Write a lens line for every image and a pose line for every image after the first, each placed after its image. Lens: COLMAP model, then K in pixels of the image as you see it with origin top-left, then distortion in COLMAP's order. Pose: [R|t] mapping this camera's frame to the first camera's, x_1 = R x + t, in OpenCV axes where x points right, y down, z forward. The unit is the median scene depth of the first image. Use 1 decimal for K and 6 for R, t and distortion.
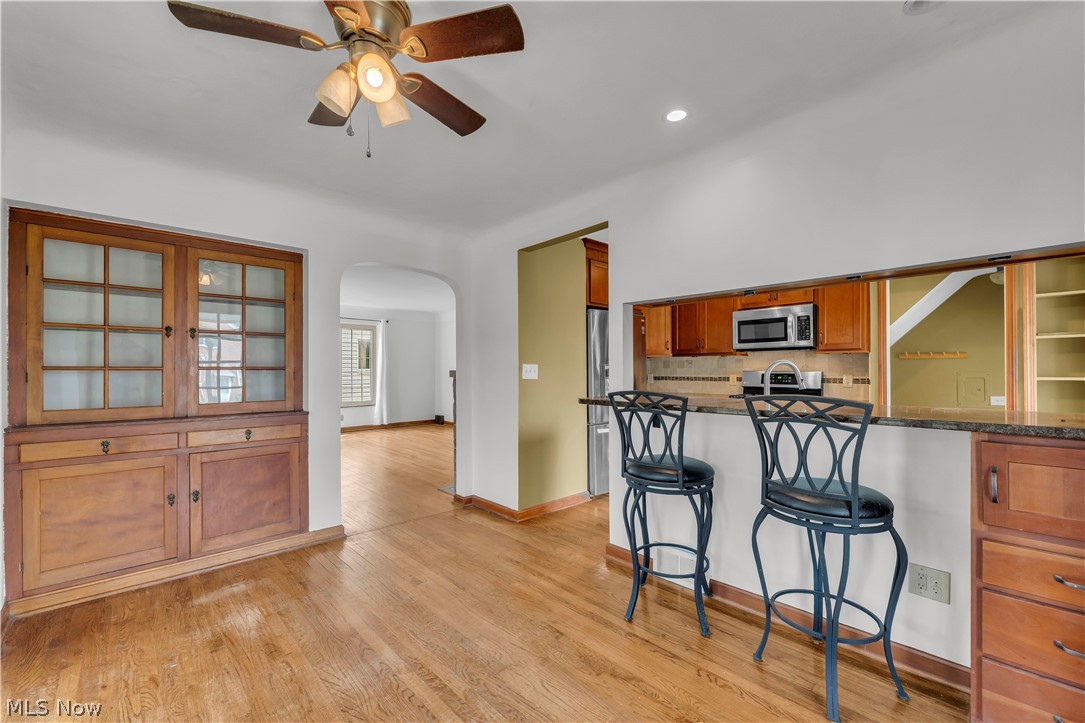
lens RADIAL K [[439.0, 0, 542.8], [0, 439.0, 365.0], [0, 0, 1]] dist [-0.002561, -0.000138]
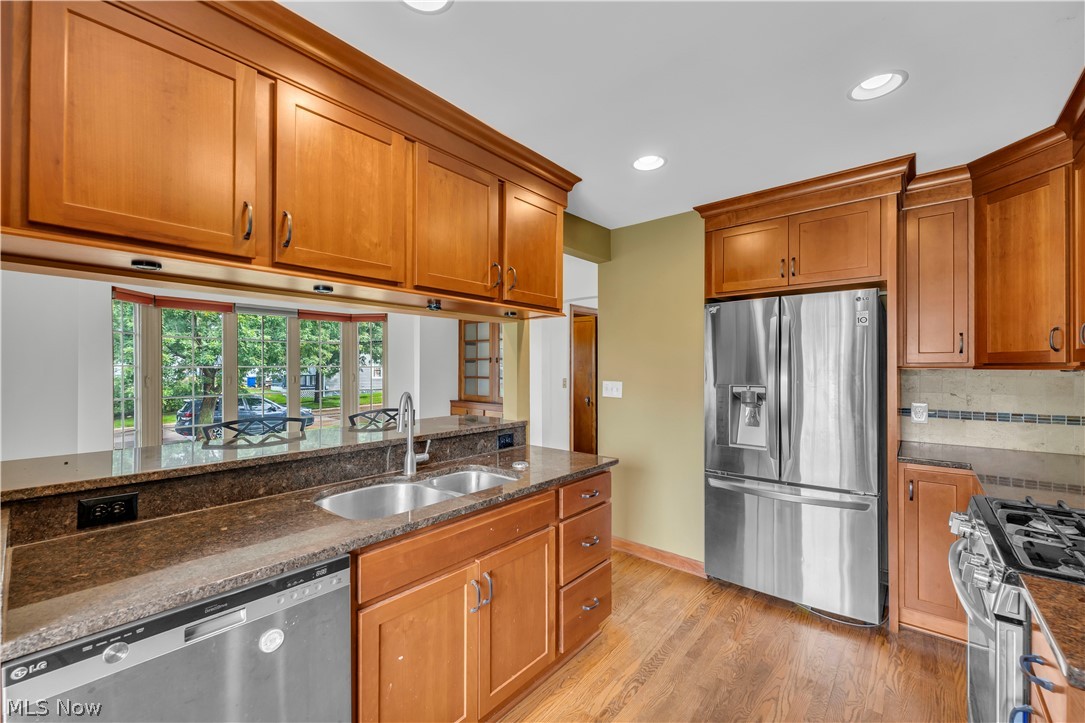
lens RADIAL K [[439.0, 0, 539.6], [0, 439.0, 364.4], [0, 0, 1]] dist [-0.002561, -0.000138]
pose [[0.093995, -0.001320, -0.995572, 1.164232], [0.007891, 0.999969, -0.000581, -0.050964], [0.995541, -0.007802, 0.094002, 1.004807]]
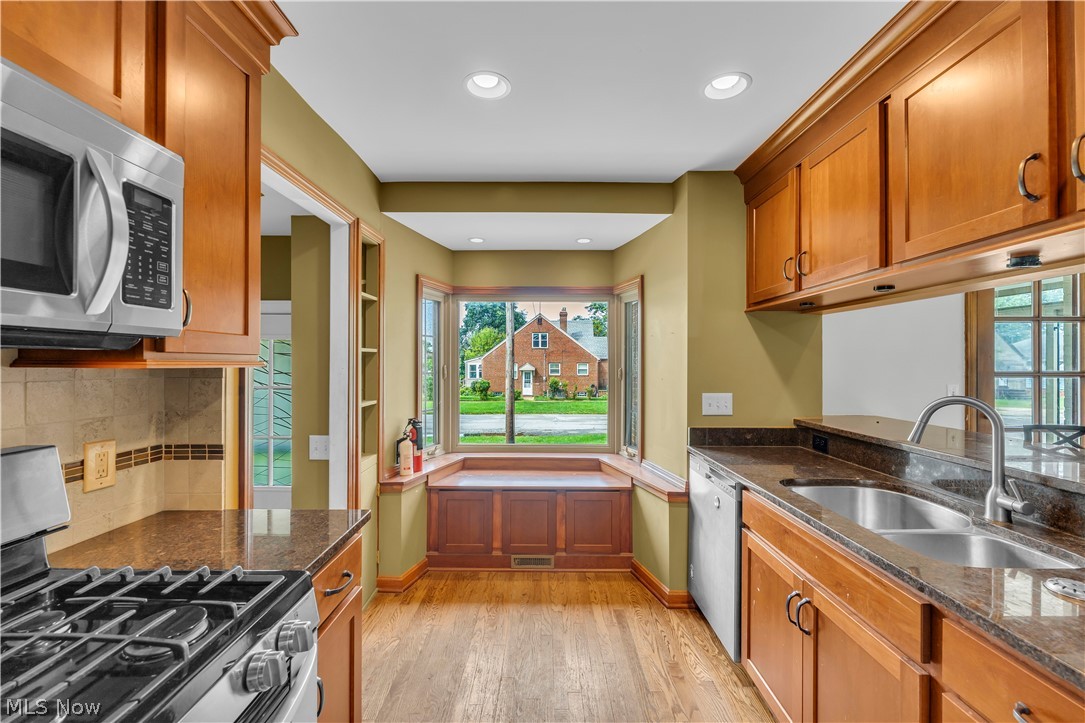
lens RADIAL K [[439.0, 0, 541.4], [0, 439.0, 359.4], [0, 0, 1]] dist [-0.002561, -0.000138]
pose [[-0.717381, 0.004593, 0.696666, 0.468374], [-0.001291, 0.999968, -0.007922, -0.043625], [-0.696679, -0.006583, -0.717352, 1.544705]]
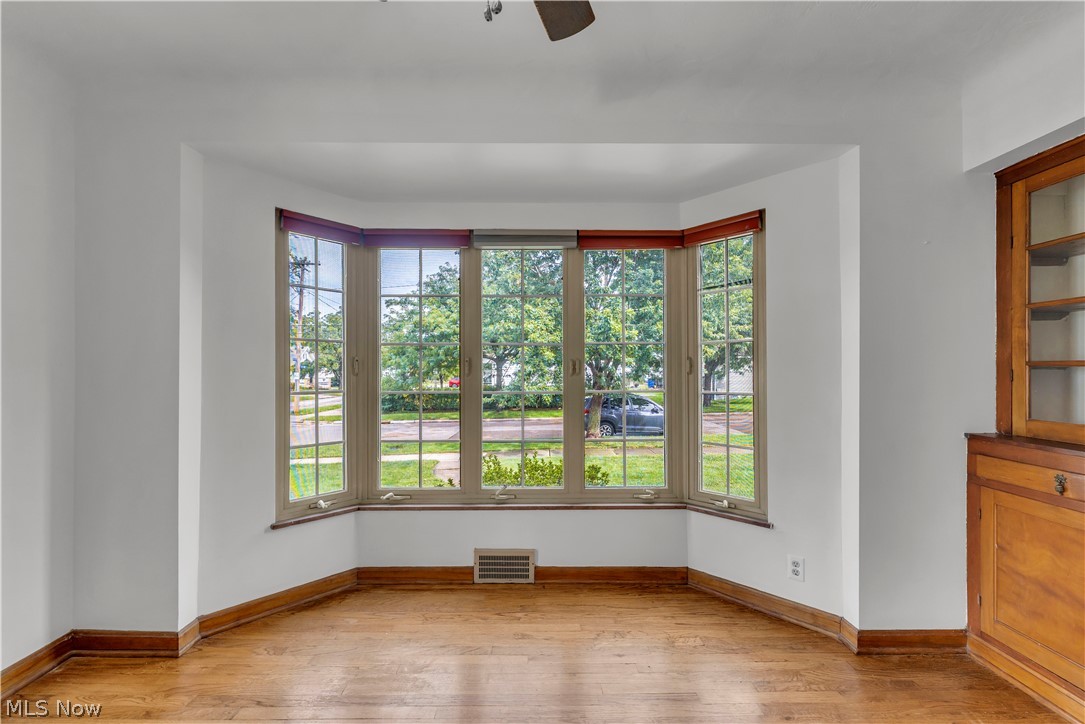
lens RADIAL K [[439.0, 0, 541.9], [0, 439.0, 370.0], [0, 0, 1]] dist [-0.002561, -0.000138]
pose [[-0.682989, 0.000804, -0.730428, -0.000739], [0.005688, 0.999975, -0.004218, 0.014018], [0.730407, -0.007036, -0.682976, 0.759057]]
